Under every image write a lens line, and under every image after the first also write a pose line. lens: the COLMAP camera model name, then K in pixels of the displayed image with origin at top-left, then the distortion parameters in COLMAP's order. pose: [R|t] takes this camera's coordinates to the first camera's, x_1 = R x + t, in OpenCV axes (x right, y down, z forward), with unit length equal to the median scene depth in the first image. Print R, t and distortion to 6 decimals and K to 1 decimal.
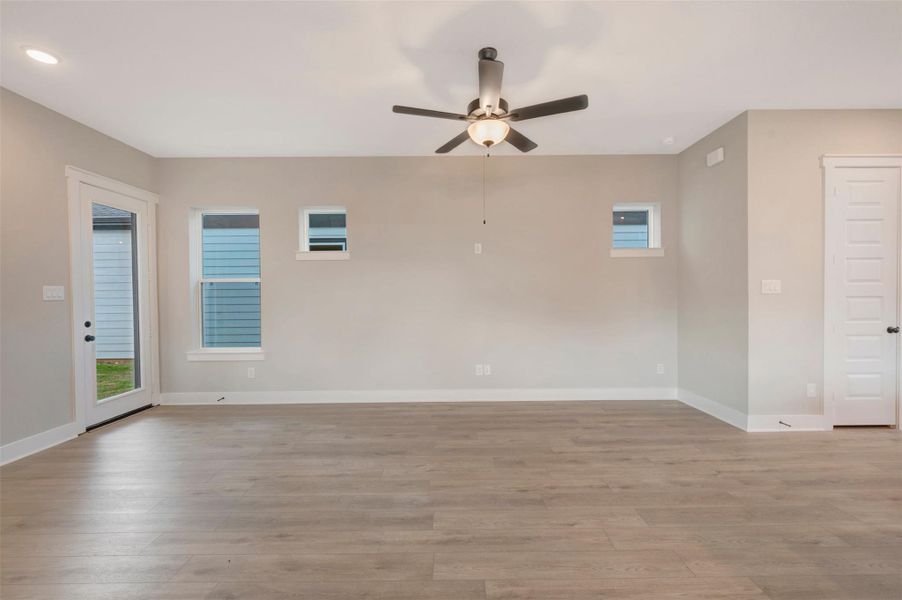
lens RADIAL K [[363.9, 0, 451.8], [0, 363.9, 297.4], [0, 0, 1]] dist [-0.001009, -0.000286]
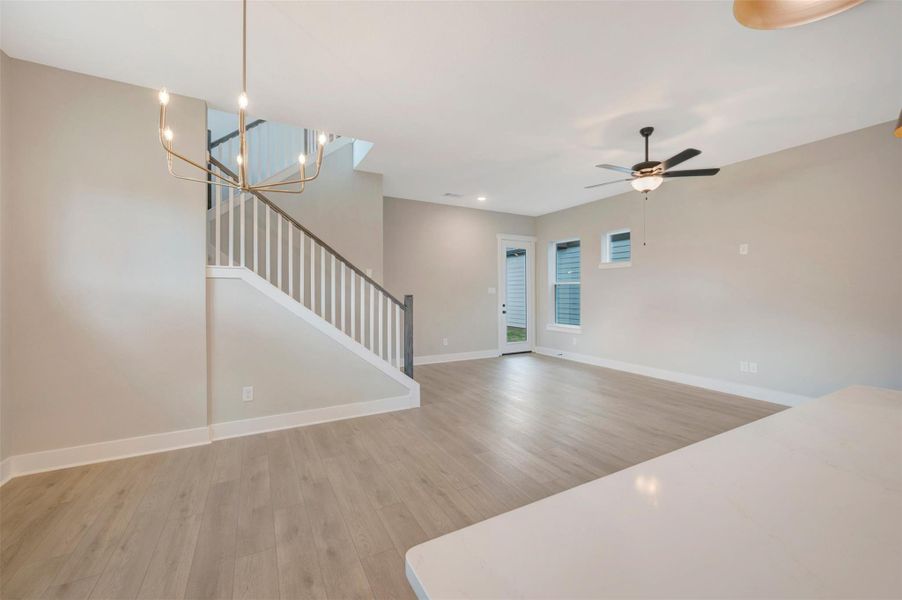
lens RADIAL K [[358.6, 0, 456.7], [0, 358.6, 293.2], [0, 0, 1]] dist [-0.000500, 0.000032]
pose [[0.480748, 0.008878, -0.876814, 0.577309], [-0.011027, 0.999931, 0.004079, -0.003486], [0.876789, 0.007708, 0.480813, -0.208722]]
